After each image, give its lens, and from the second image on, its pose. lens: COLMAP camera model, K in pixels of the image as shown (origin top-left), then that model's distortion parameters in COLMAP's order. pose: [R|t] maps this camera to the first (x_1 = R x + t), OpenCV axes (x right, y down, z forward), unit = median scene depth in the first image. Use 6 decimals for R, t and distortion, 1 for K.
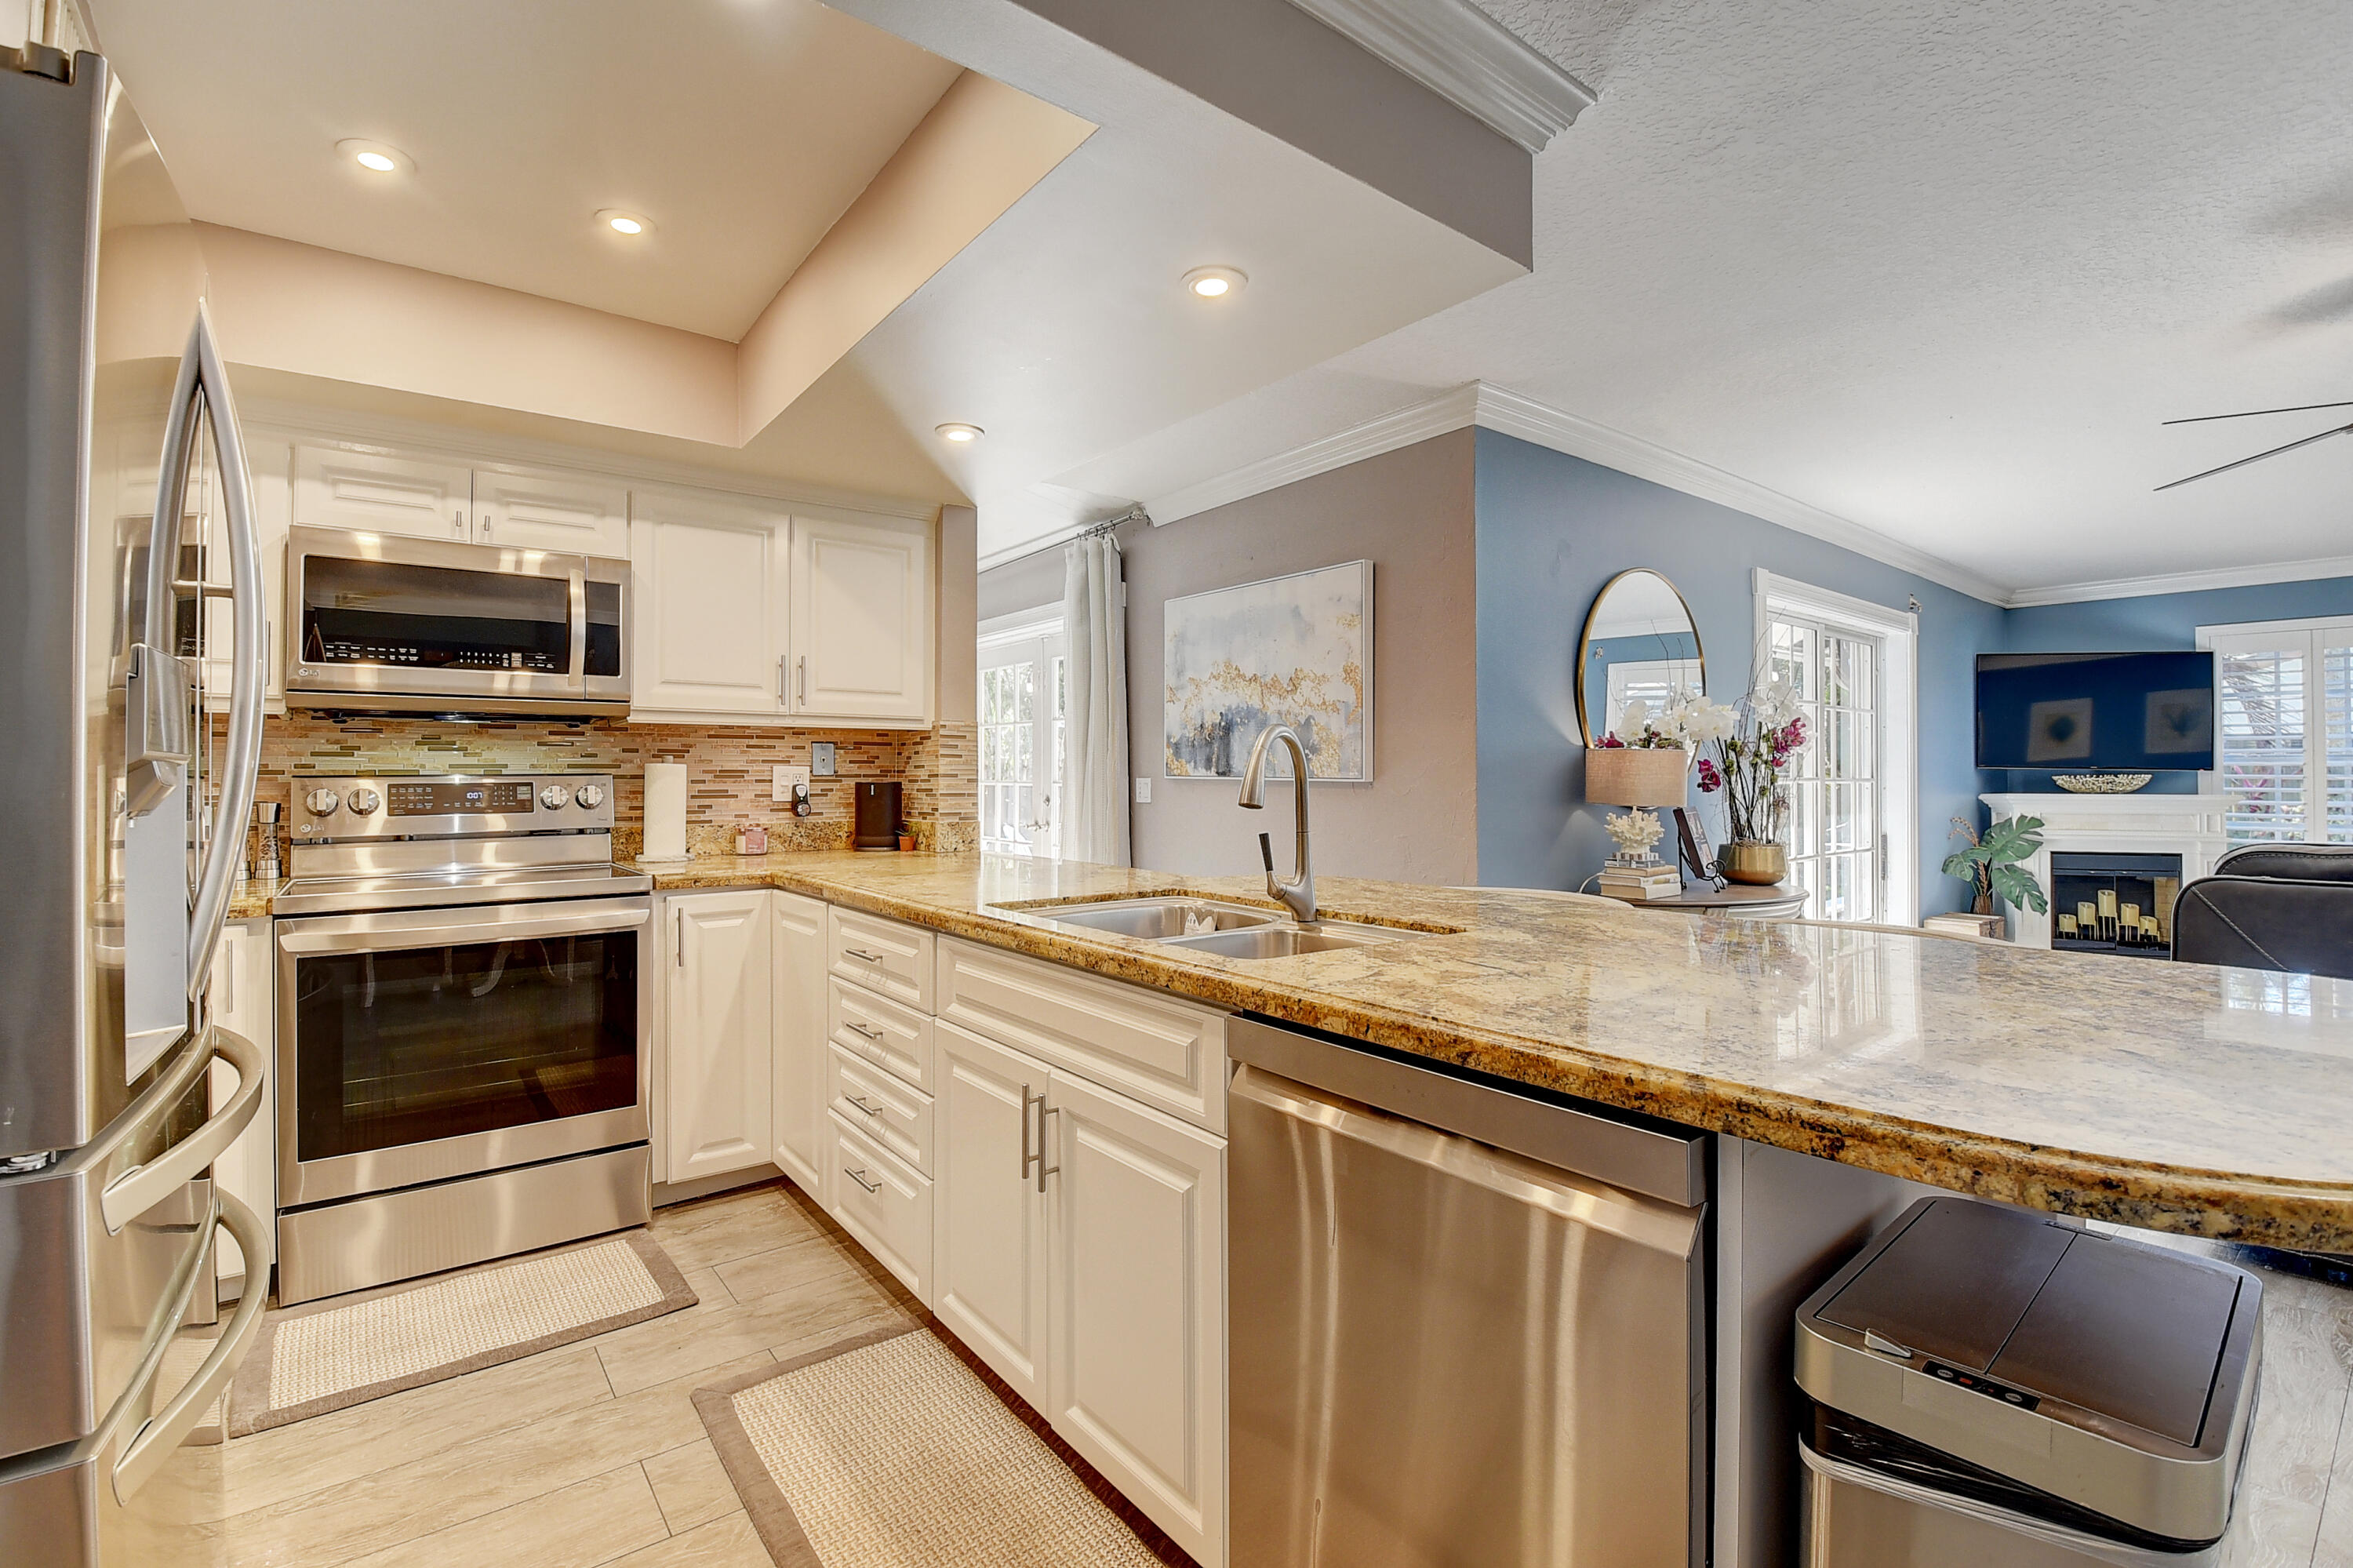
lens RADIAL K [[1034.6, 0, 1218.2], [0, 1034.6, 773.0], [0, 0, 1]] dist [0.000066, 0.000022]
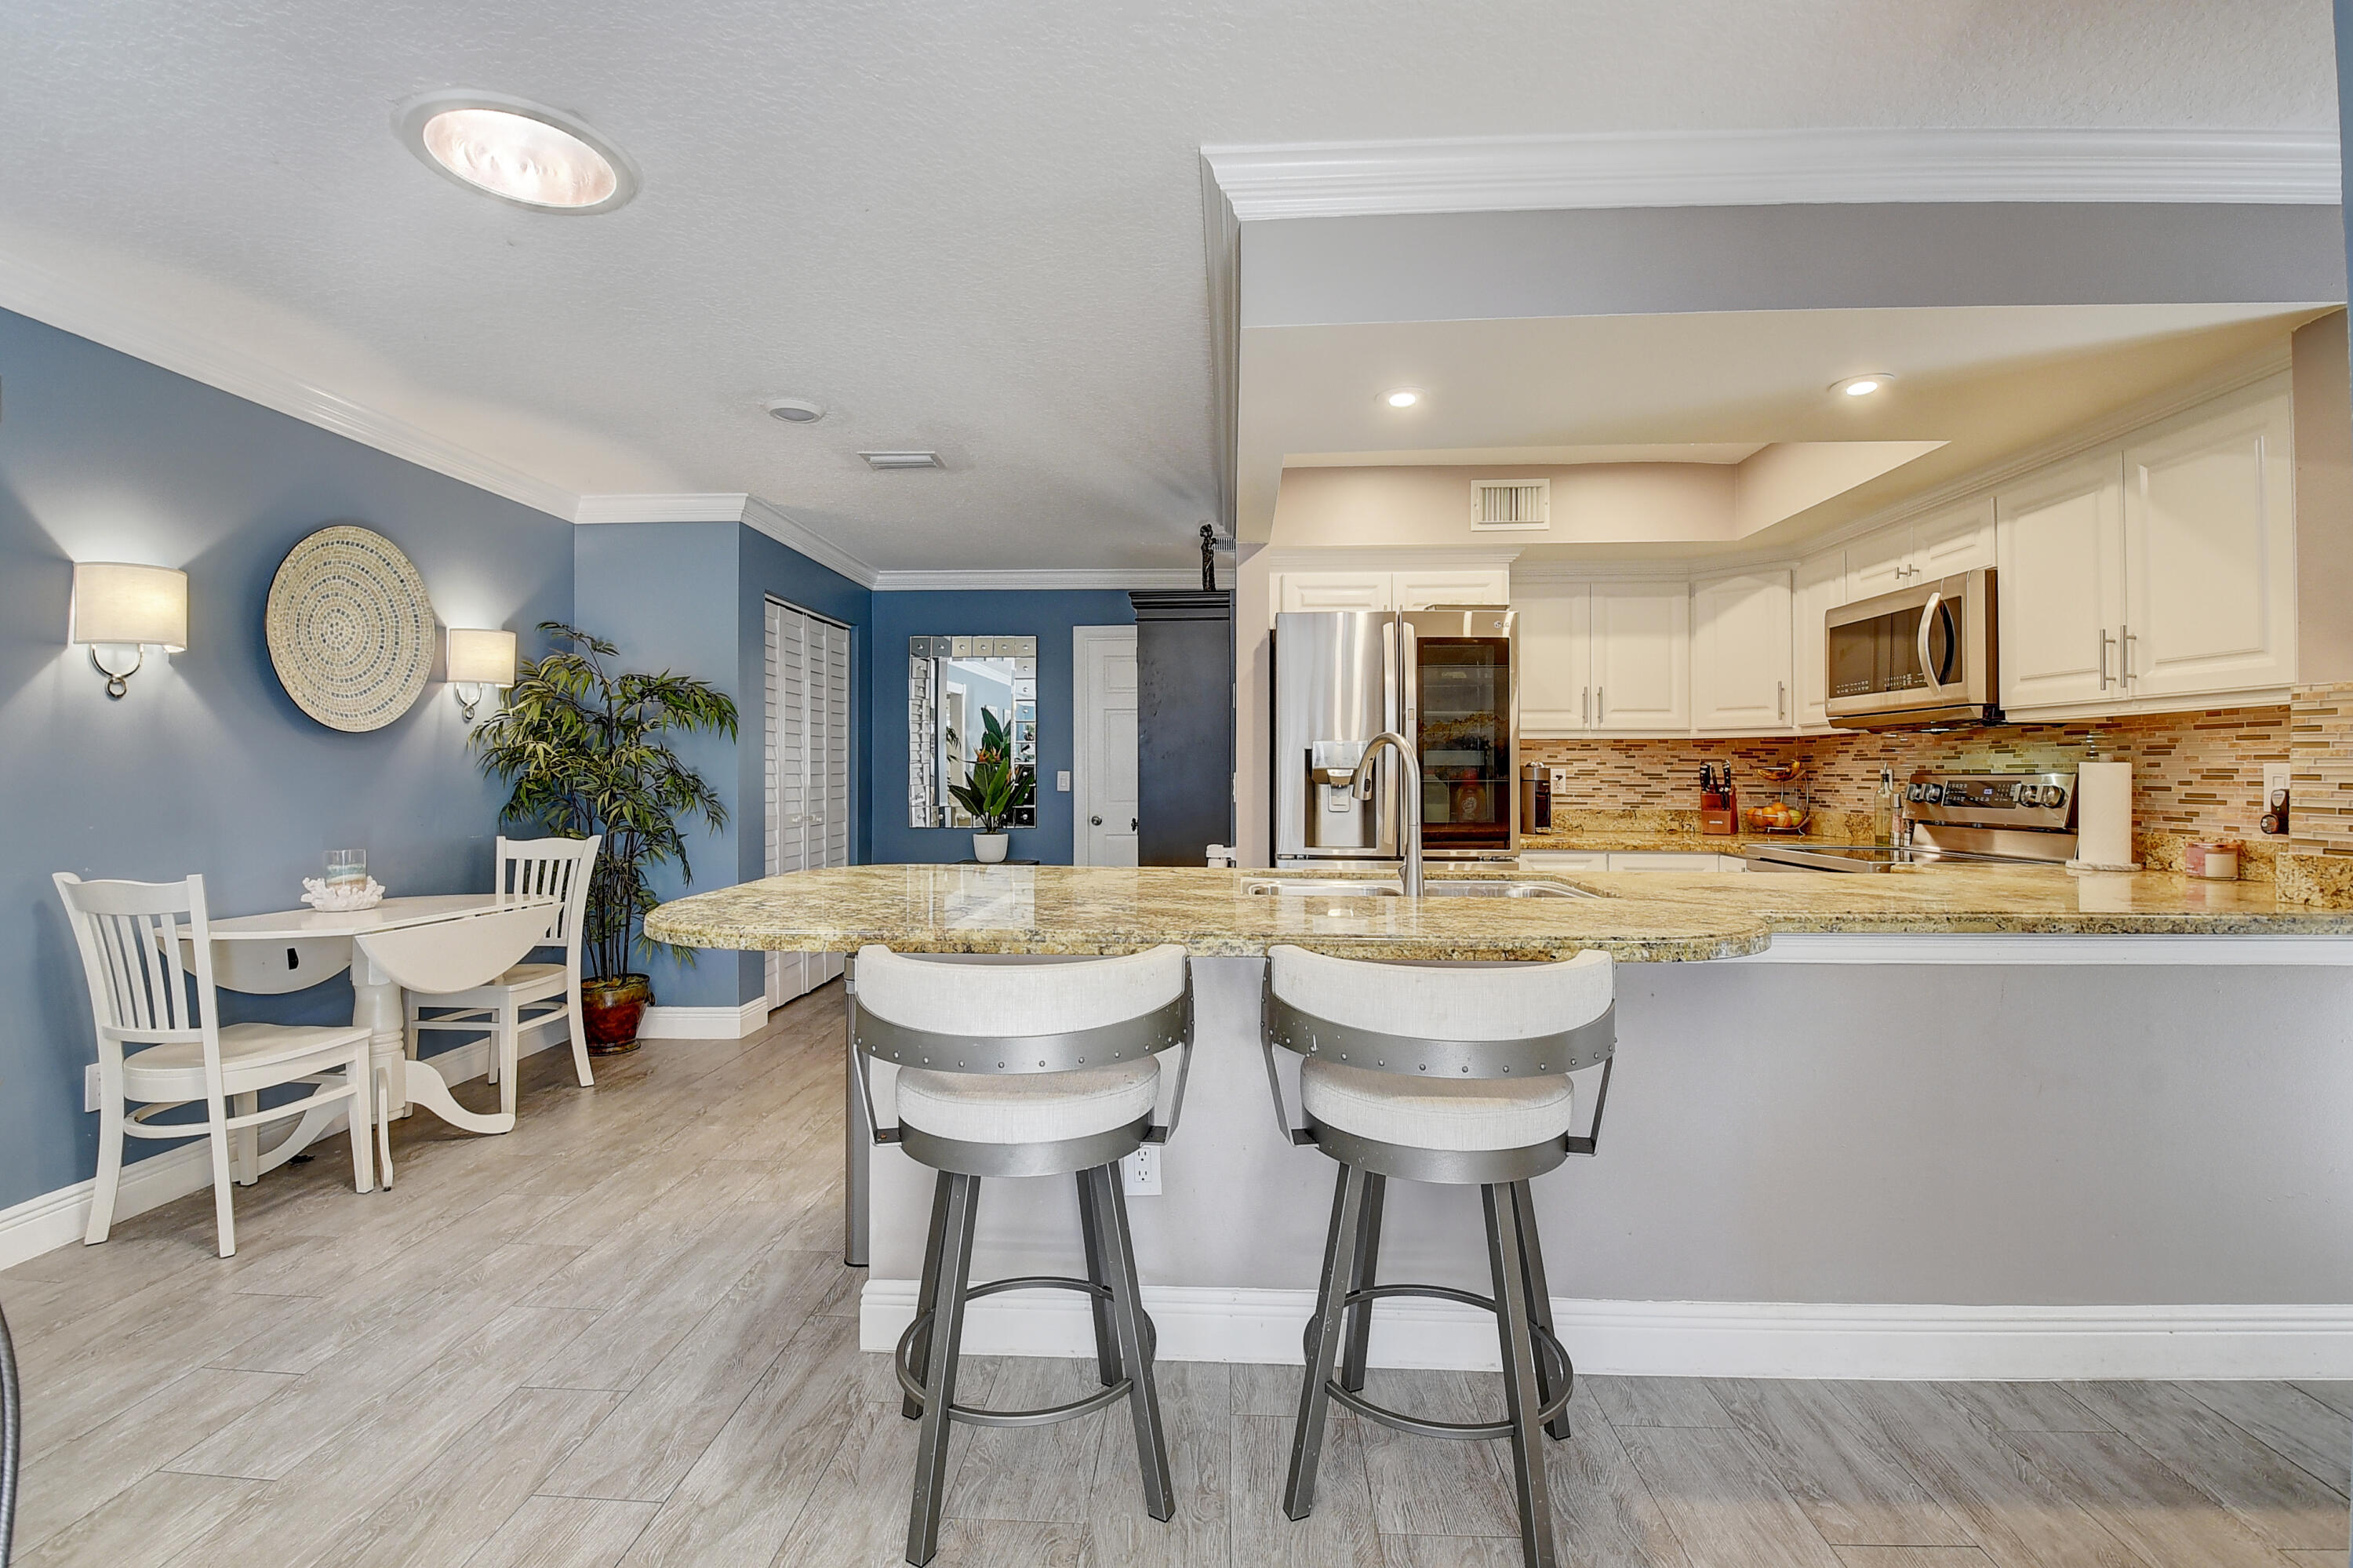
lens RADIAL K [[1041.6, 0, 1178.9], [0, 1041.6, 760.4], [0, 0, 1]] dist [0.021343, -0.027484]
pose [[-0.677063, -0.010375, -0.735852, 0.690555], [-0.005317, 0.999943, -0.009207, 0.002275], [0.735906, -0.002321, -0.677080, 1.029097]]
